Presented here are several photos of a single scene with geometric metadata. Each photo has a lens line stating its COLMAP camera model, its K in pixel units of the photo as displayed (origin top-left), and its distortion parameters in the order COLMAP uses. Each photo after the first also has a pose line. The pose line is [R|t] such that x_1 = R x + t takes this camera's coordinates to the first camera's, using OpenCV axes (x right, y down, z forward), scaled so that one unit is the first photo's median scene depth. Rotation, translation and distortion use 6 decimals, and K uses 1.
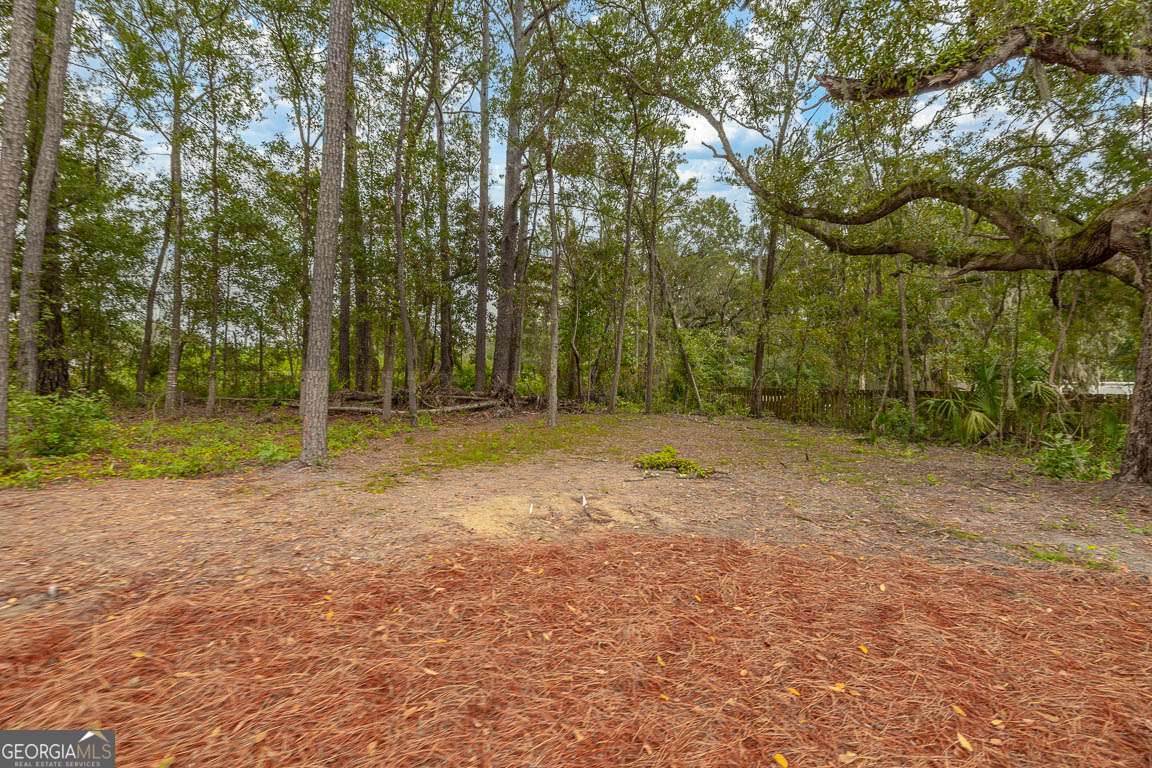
lens RADIAL K [[468.5, 0, 576.0], [0, 468.5, 384.0], [0, 0, 1]] dist [-0.000225, -0.000002]
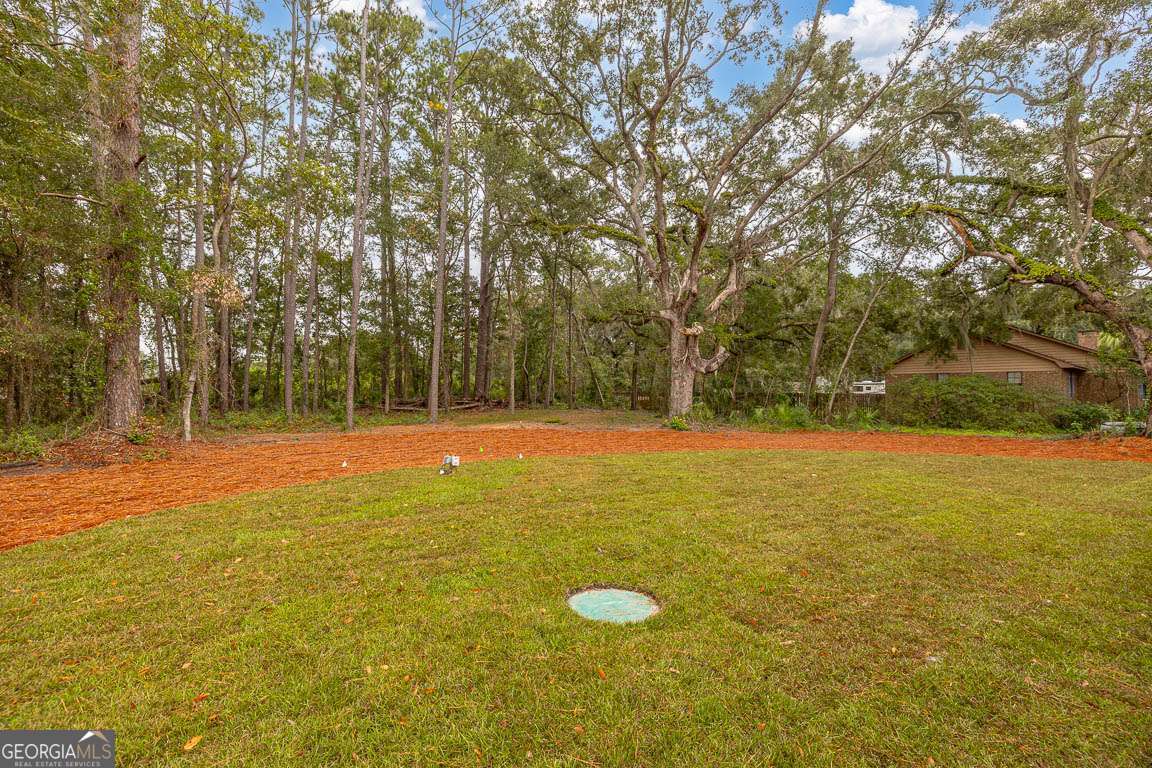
lens RADIAL K [[468.5, 0, 576.0], [0, 468.5, 384.0], [0, 0, 1]] dist [-0.000225, -0.000002]
pose [[0.995679, -0.019229, 0.090846, 0.025423], [0.020000, 0.999771, -0.007578, -0.011728], [-0.090679, 0.009362, 0.995836, -0.624331]]
